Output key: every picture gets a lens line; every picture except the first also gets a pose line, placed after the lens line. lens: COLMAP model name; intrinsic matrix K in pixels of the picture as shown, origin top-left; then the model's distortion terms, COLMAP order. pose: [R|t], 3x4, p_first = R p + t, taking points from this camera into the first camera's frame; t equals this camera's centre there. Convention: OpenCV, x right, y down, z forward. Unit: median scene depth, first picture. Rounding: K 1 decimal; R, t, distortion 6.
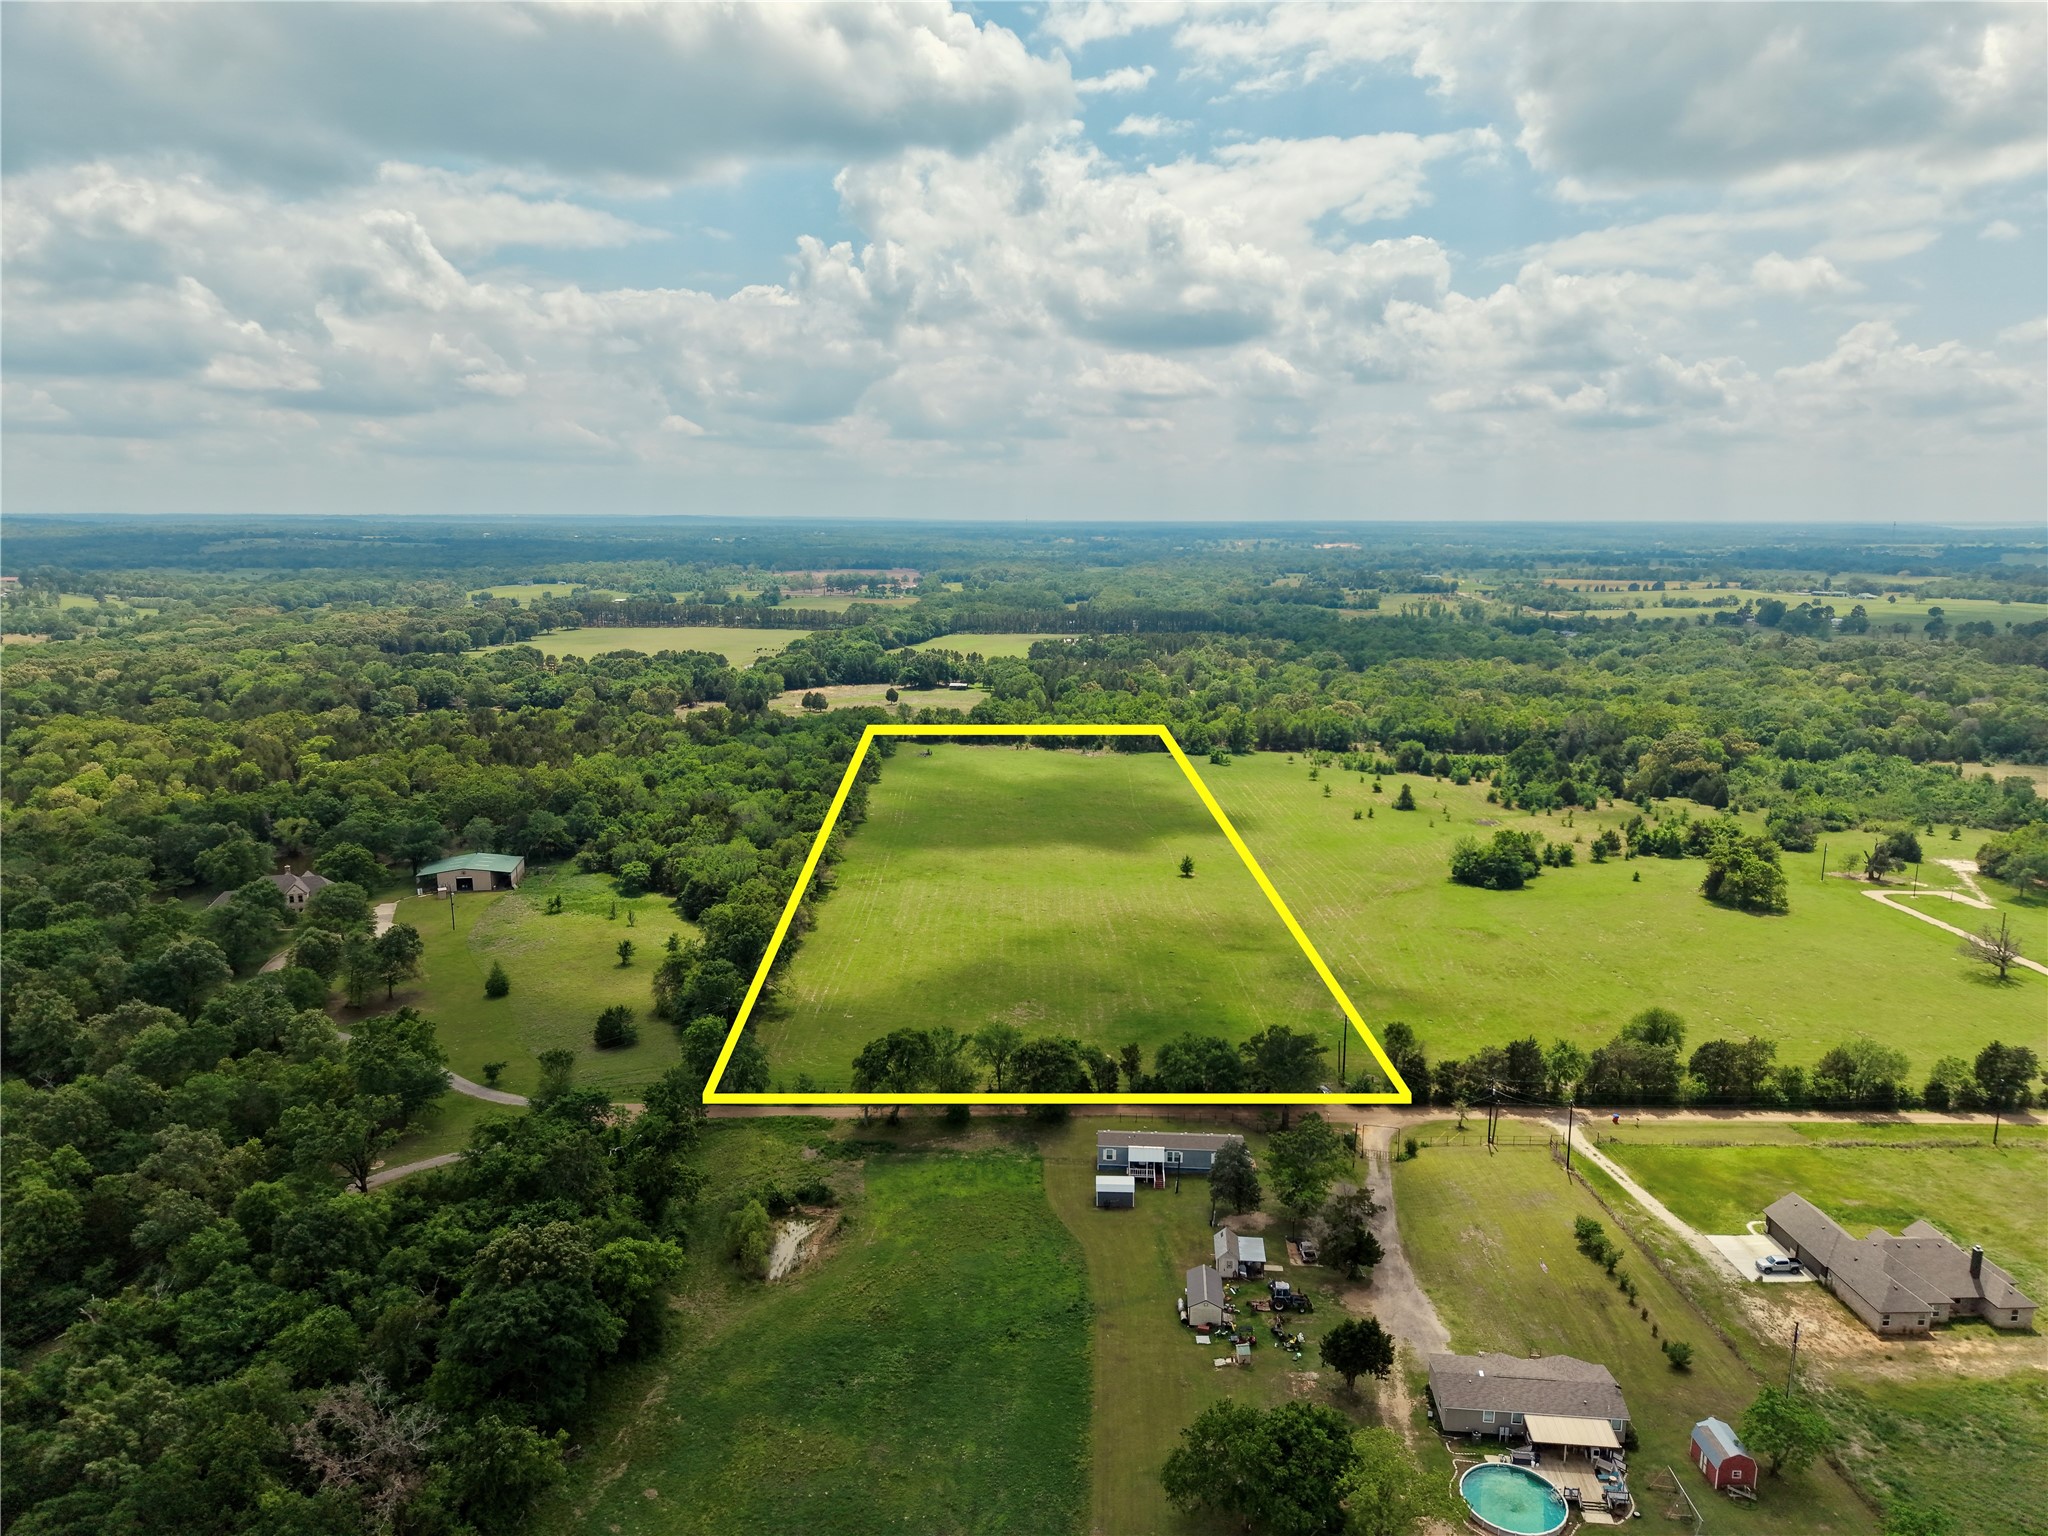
lens RADIAL K [[1434.0, 0, 1025.6], [0, 1434.0, 736.7], [0, 0, 1]] dist [0.010329, -0.003714]
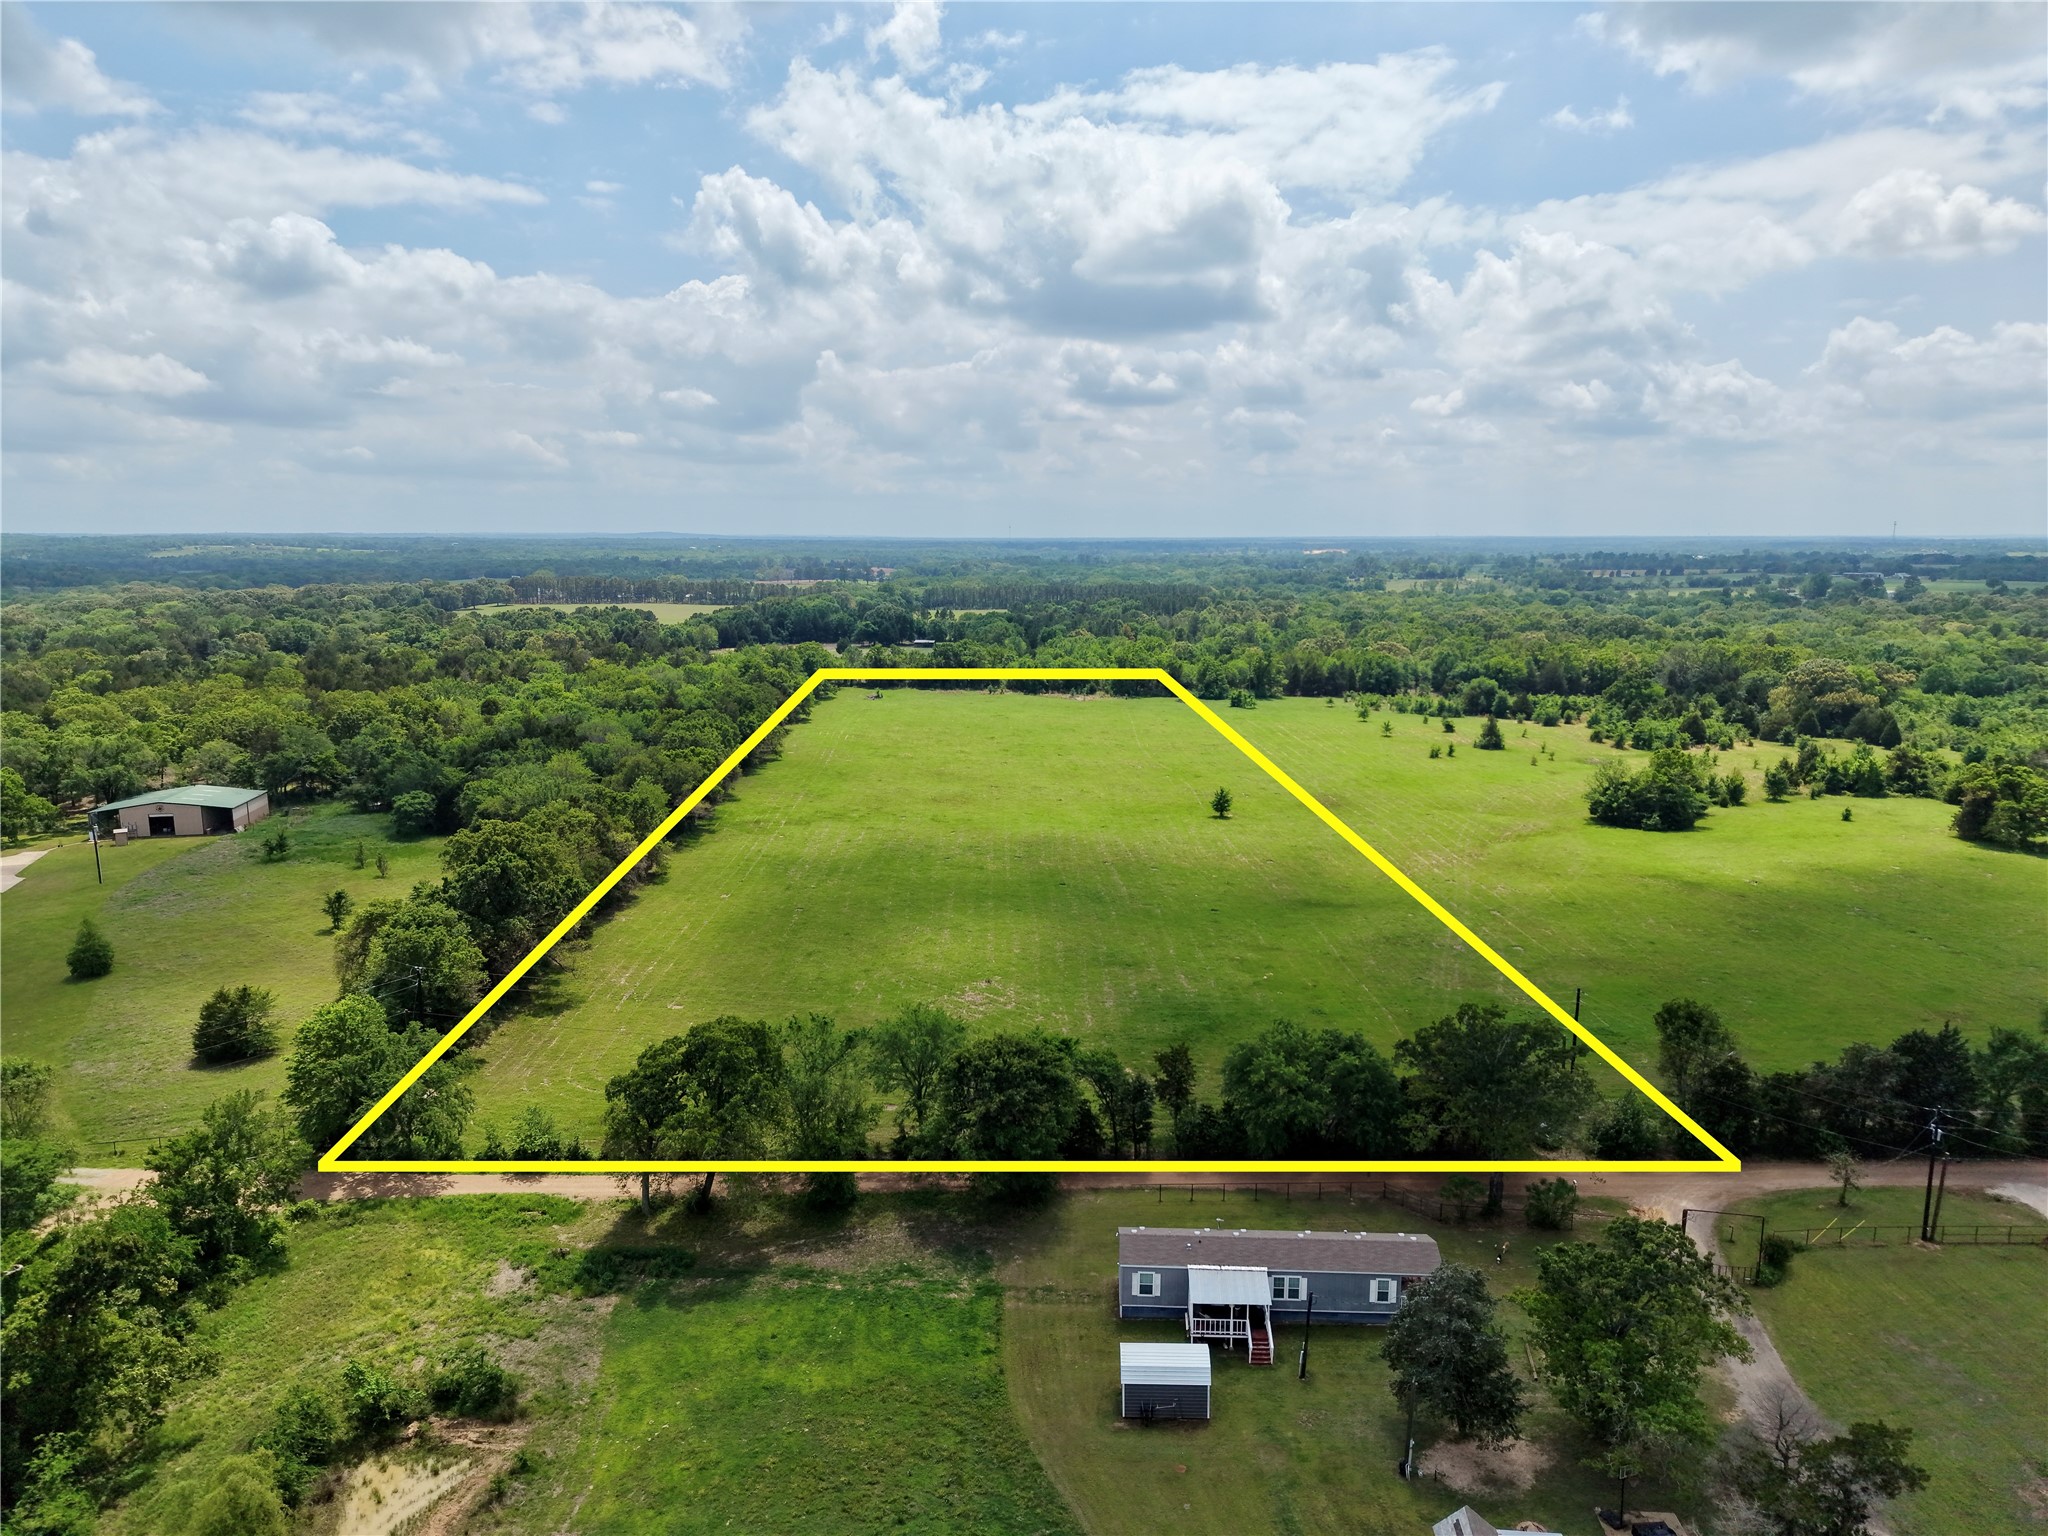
lens RADIAL K [[1392.8, 0, 1036.6], [0, 1392.8, 768.6], [0, 0, 1]] dist [-0.004039, -0.000774]
pose [[0.999832, -0.004870, 0.017643, 0.009420], [0.004826, 0.999985, 0.002550, 0.071081], [-0.017655, -0.002464, 0.999841, 0.314936]]
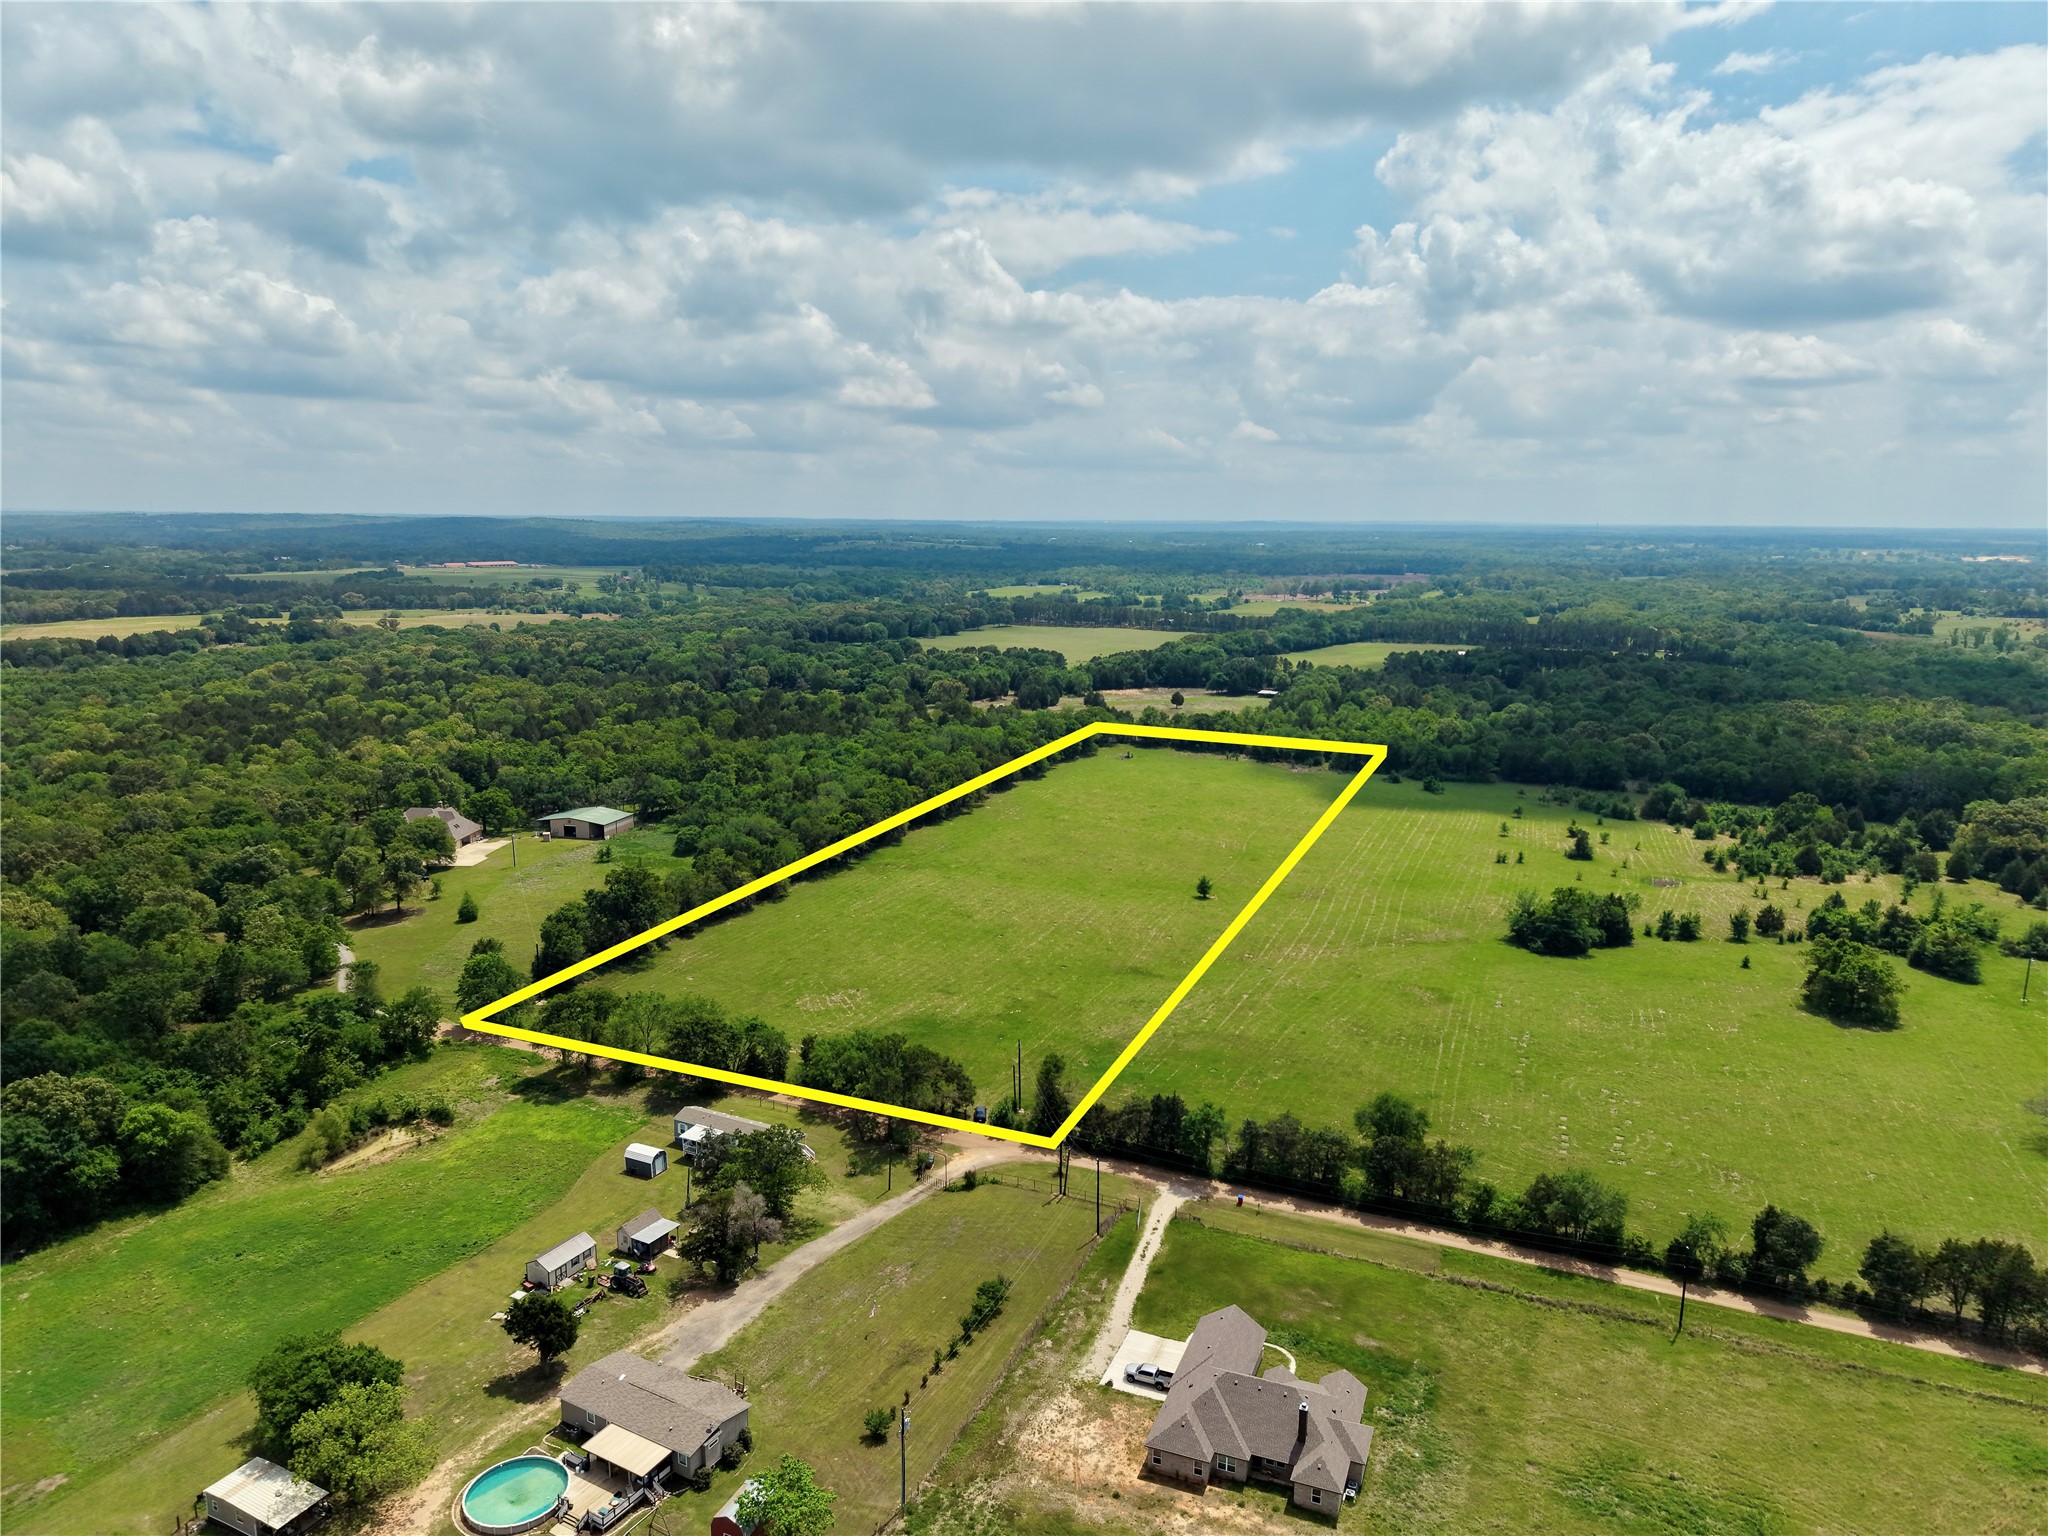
lens RADIAL K [[1438.5, 0, 1018.0], [0, 1438.5, 812.5], [0, 0, 1]] dist [0.017273, -0.002168]
pose [[0.904498, 0.088066, -0.417287, 0.388123], [-0.069004, 0.995775, 0.060581, -0.006921], [0.420859, -0.026001, 0.906753, 0.097379]]
